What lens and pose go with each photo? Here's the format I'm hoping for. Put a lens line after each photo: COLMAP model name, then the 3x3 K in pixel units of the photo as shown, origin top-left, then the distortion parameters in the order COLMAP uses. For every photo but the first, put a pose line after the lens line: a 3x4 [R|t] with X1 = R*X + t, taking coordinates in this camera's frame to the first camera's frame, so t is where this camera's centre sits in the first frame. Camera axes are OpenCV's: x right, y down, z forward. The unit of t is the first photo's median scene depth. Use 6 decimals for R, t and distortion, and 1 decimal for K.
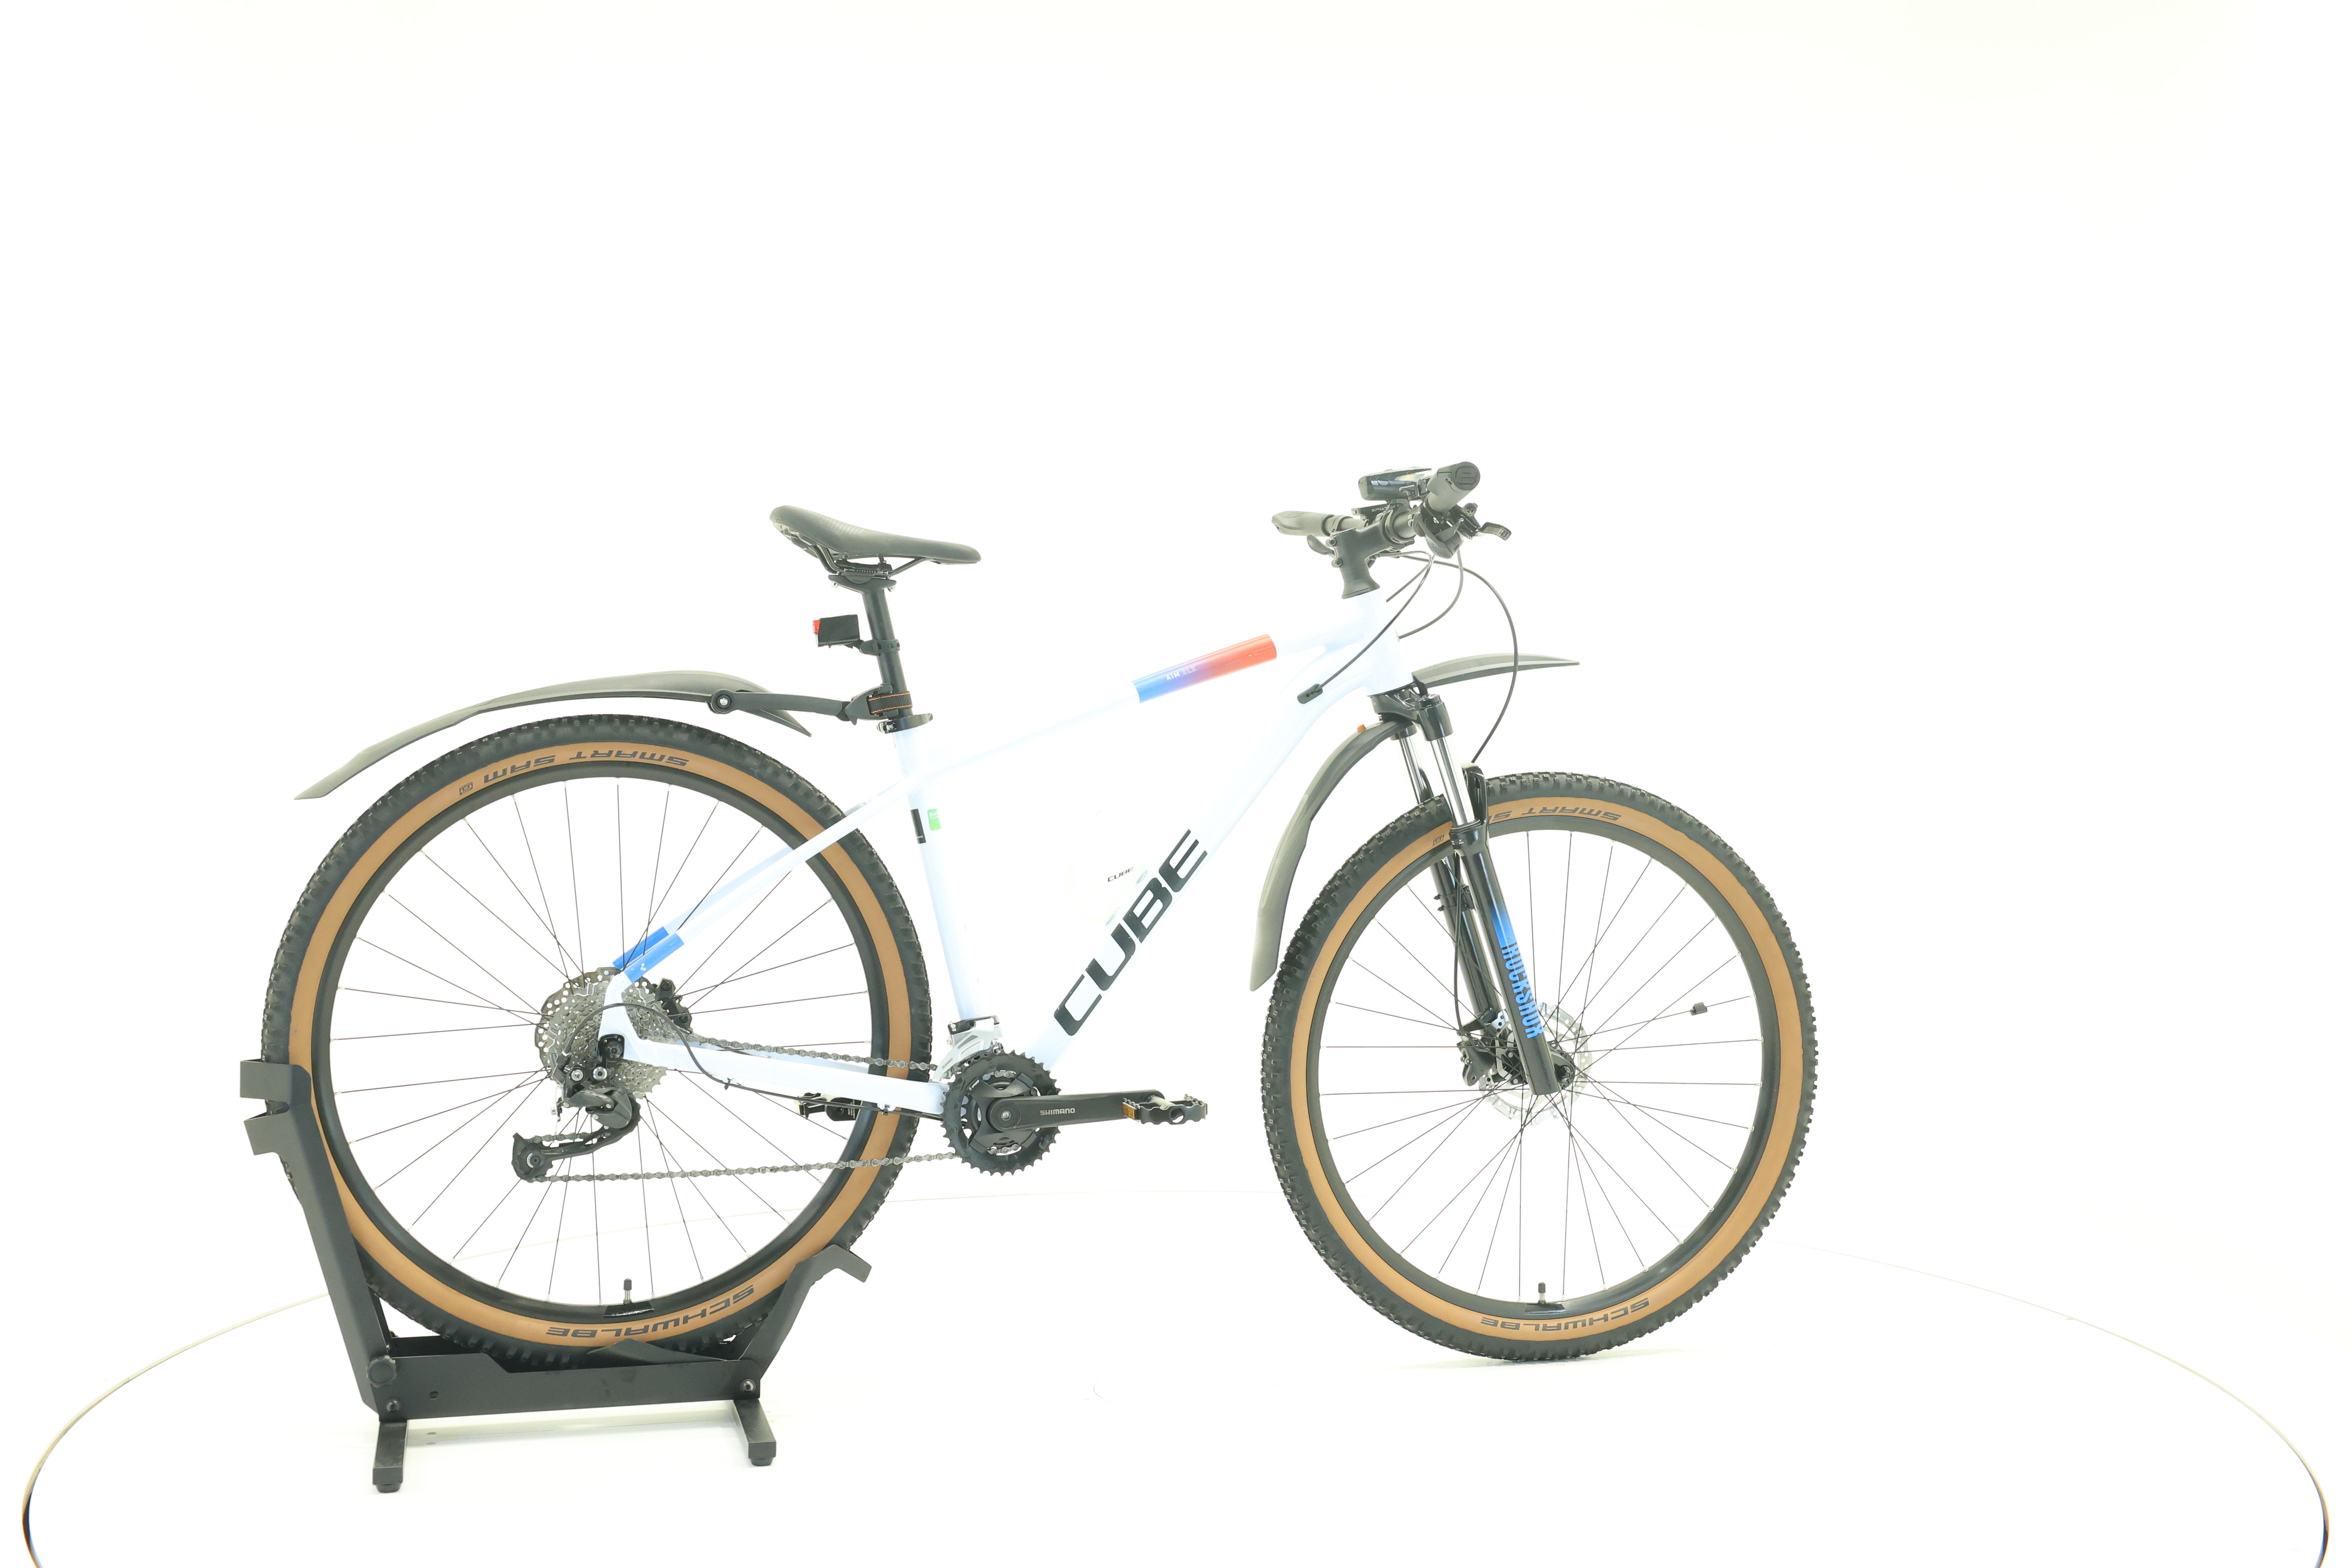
lens RADIAL K [[2488.7, 0, 1171.0], [0, 2488.7, 783.0], [0, 0, 1]] dist [0.002455, 0.000000]
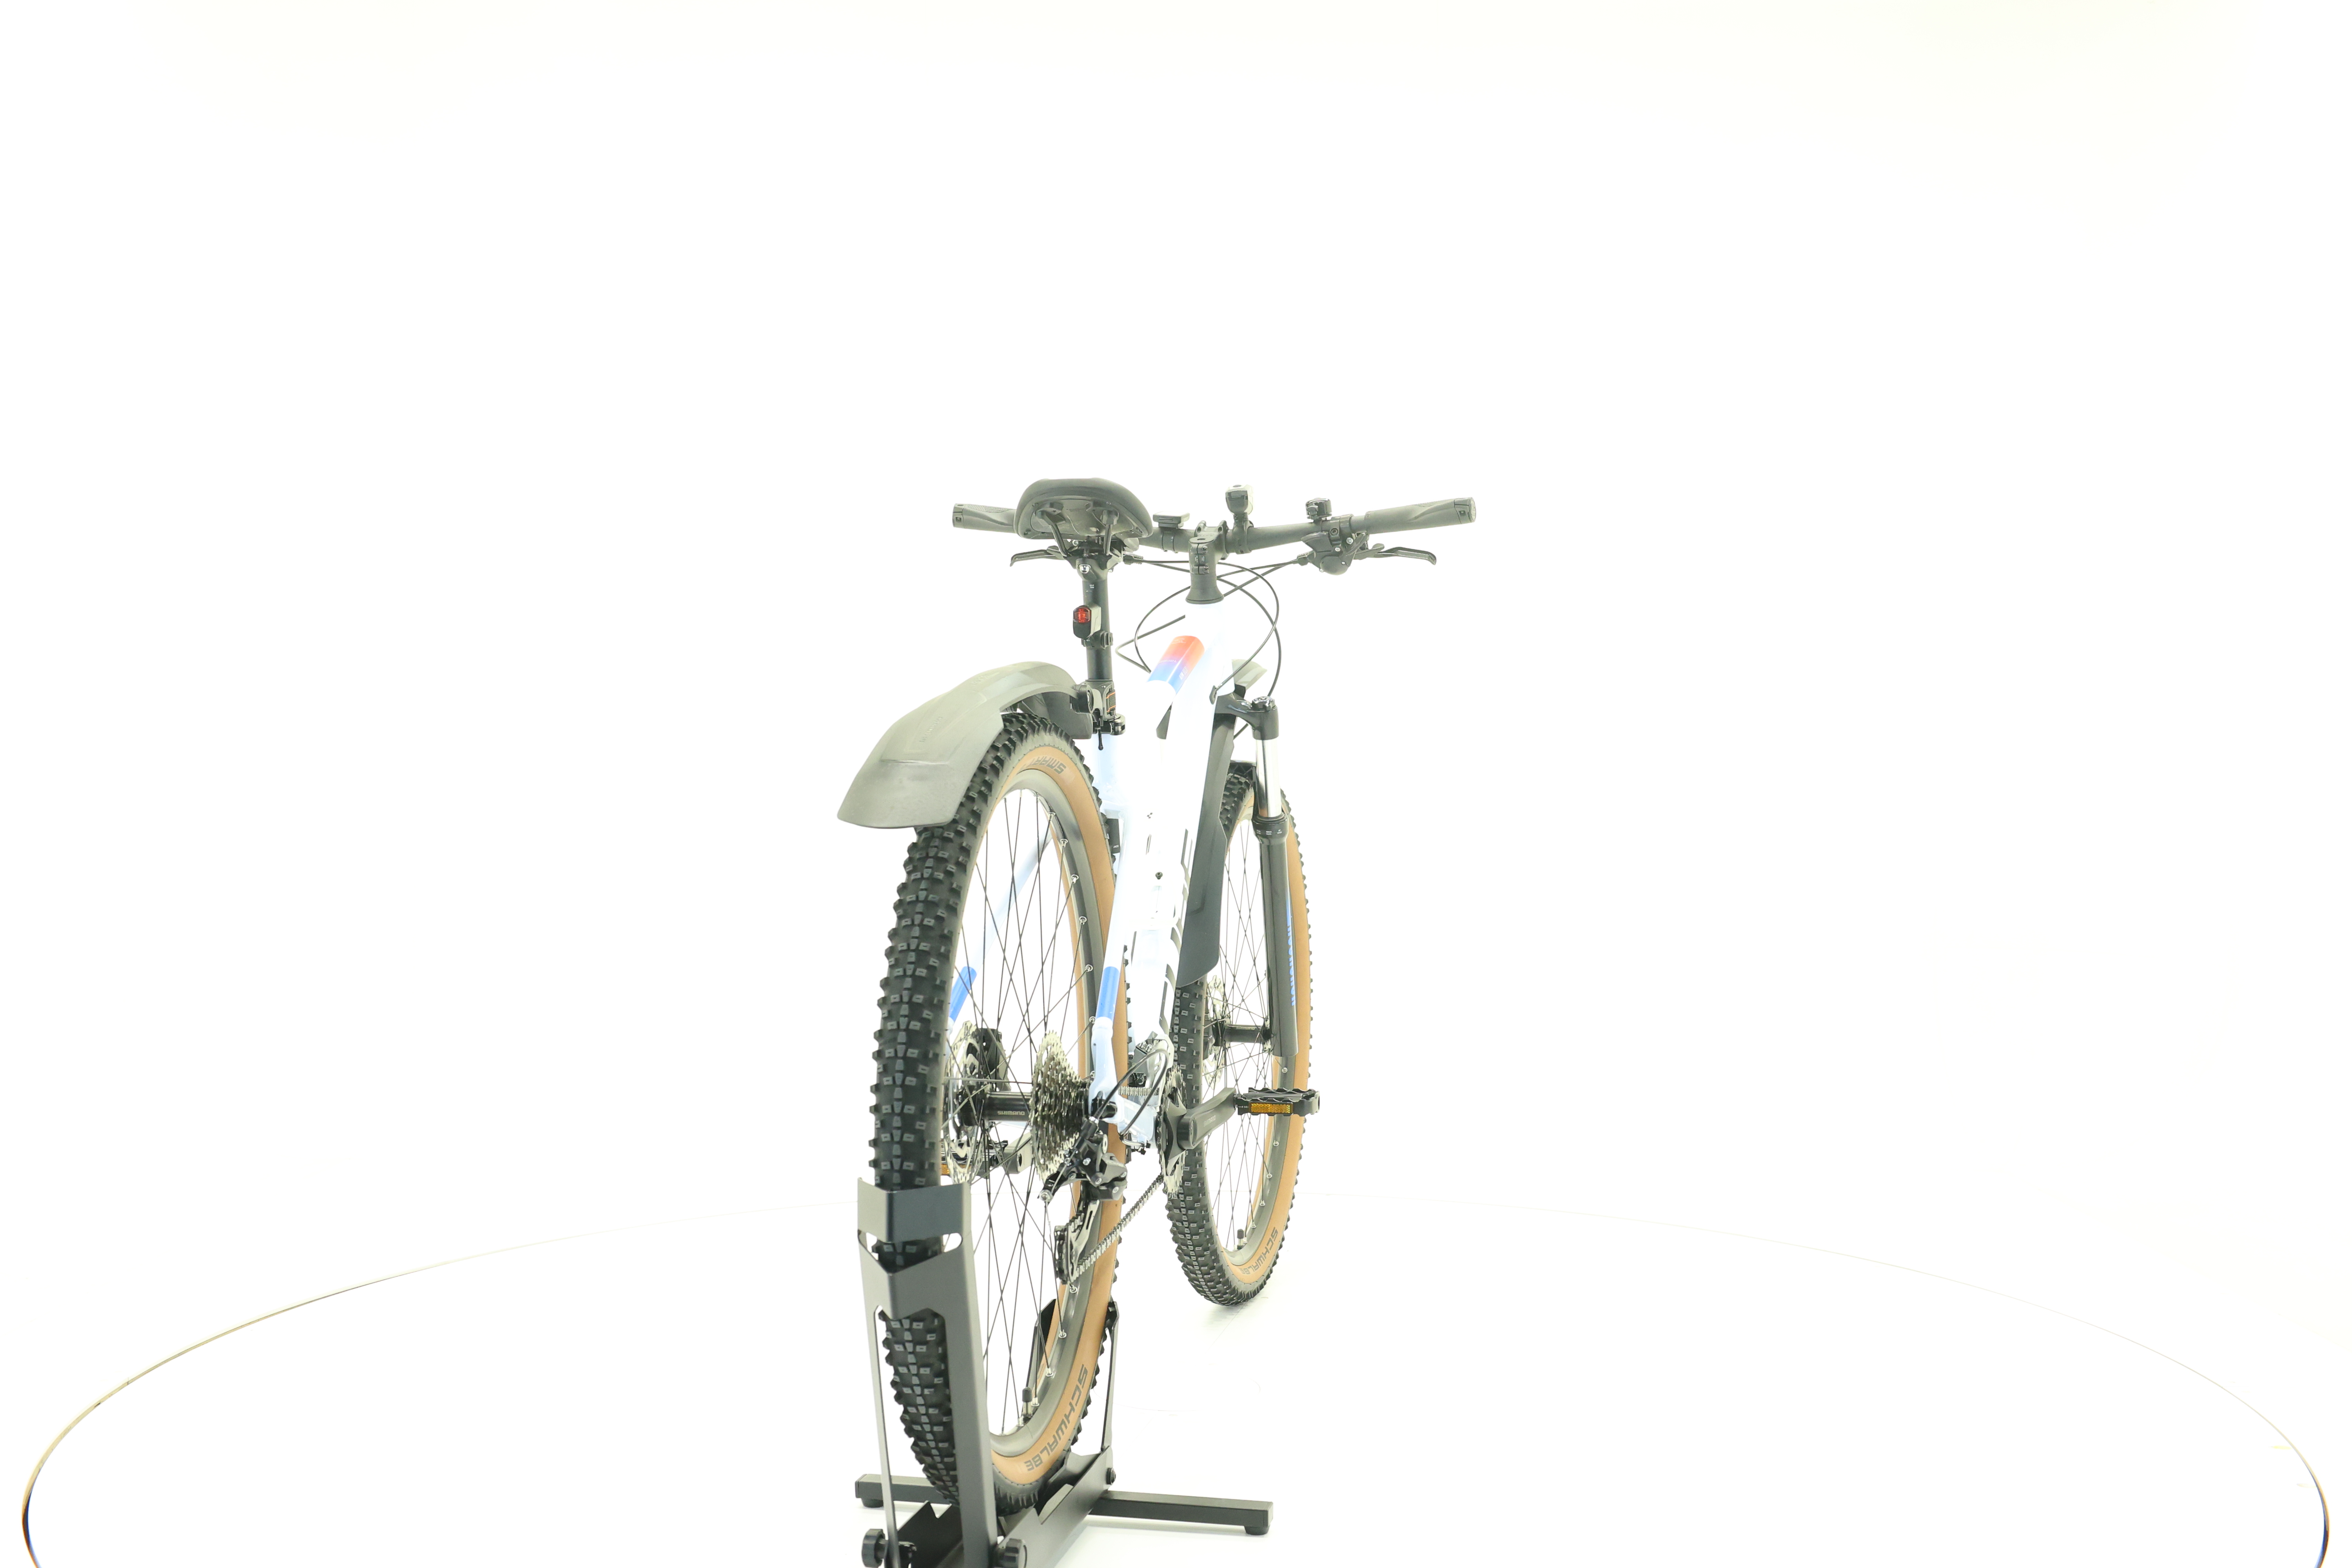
lens RADIAL K [[2488.7, 0, 1173.0], [0, 2488.7, 779.2], [0, 0, 1]] dist [0.002455, 0.000000]
pose [[0.464790, -0.019425, 0.885208, -0.910615], [0.017362, 0.999767, 0.012823, -0.014800], [-0.885251, 0.009409, 0.465019, 0.553188]]
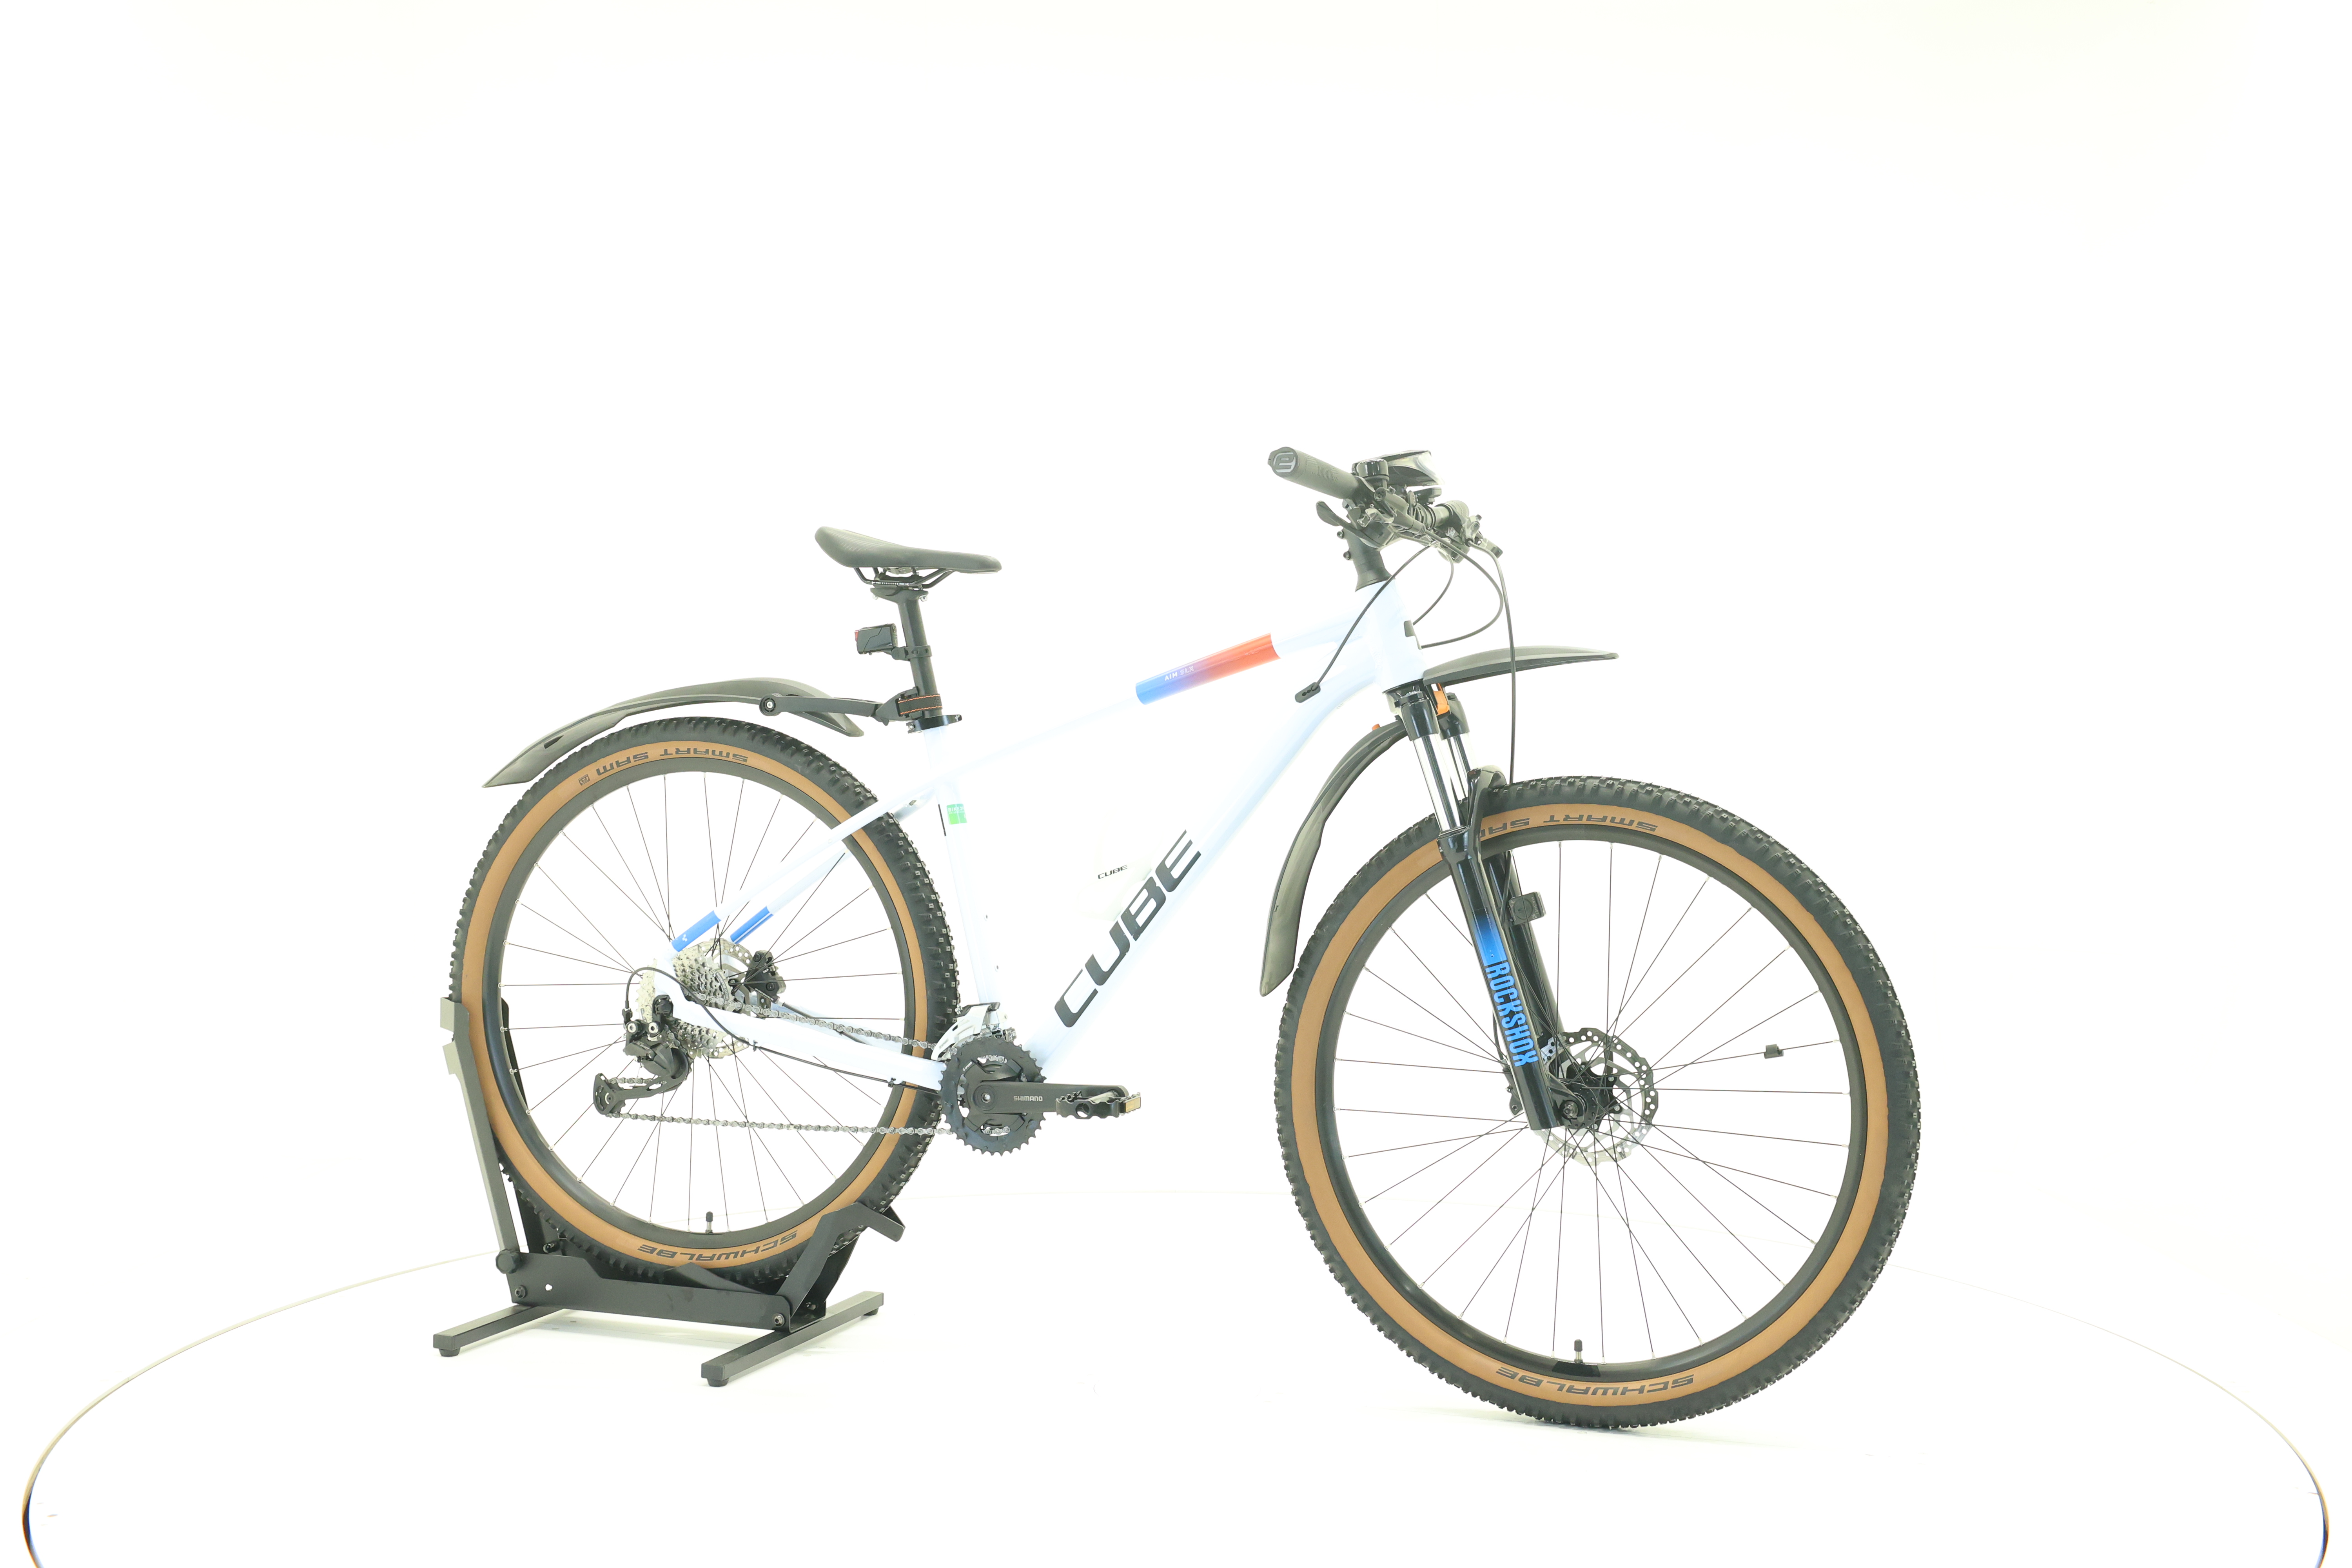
lens RADIAL K [[2488.7, 0, 1172.9], [0, 2488.7, 783.9], [0, 0, 1]] dist [0.002455, 0.000000]
pose [[0.812751, 0.011234, -0.582503, 0.601438], [-0.012996, 0.999915, 0.001151, -0.000816], [0.582467, 0.006634, 0.812827, 0.191035]]
